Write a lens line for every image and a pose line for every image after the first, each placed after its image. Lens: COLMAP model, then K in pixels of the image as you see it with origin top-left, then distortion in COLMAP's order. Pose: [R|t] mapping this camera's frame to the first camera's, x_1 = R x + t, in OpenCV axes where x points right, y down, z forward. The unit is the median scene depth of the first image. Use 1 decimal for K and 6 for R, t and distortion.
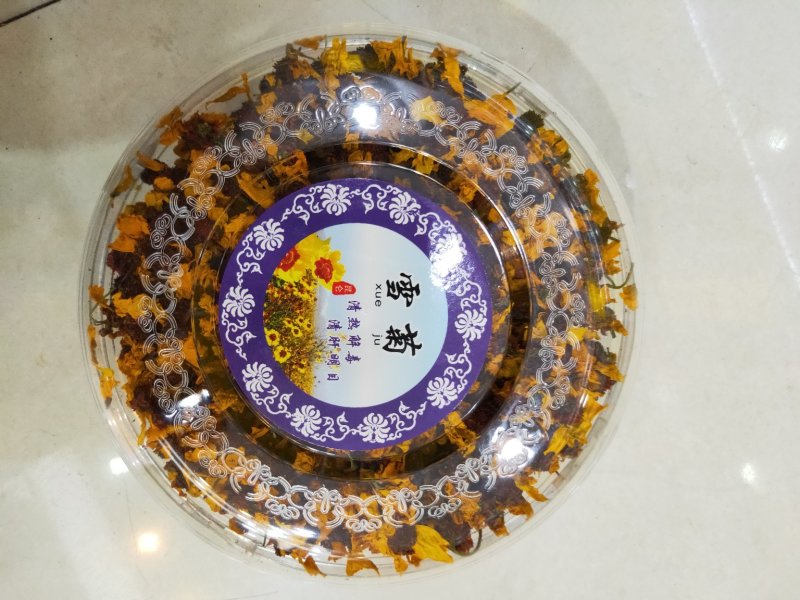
lens RADIAL K [[594.9, 0, 400.0], [0, 594.9, 300.0], [0, 0, 1]] dist [0.006559, 0.000376]
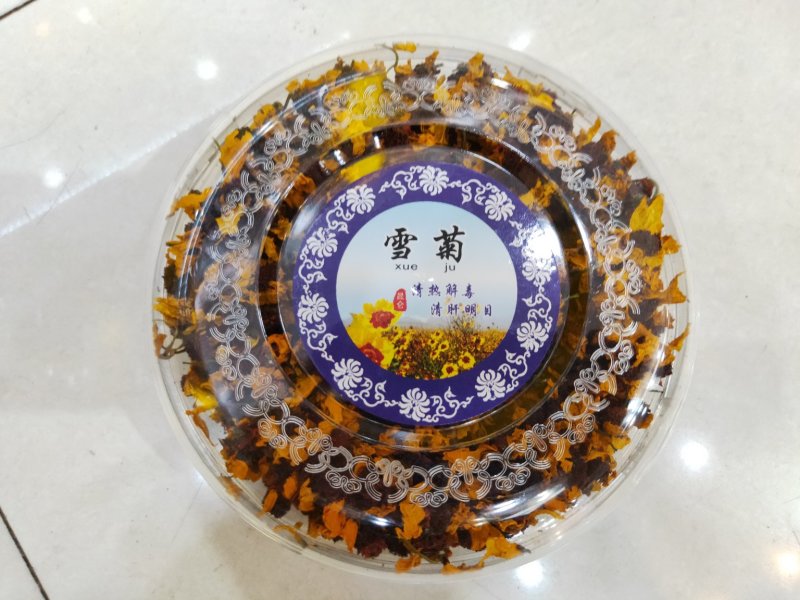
lens RADIAL K [[594.9, 0, 400.0], [0, 594.9, 300.0], [0, 0, 1]] dist [0.006559, 0.000376]
pose [[-0.009834, -0.988629, 0.150054, -0.245769], [0.999685, -0.013185, -0.021350, 0.002033], [0.023085, 0.149796, 0.988447, -0.004733]]
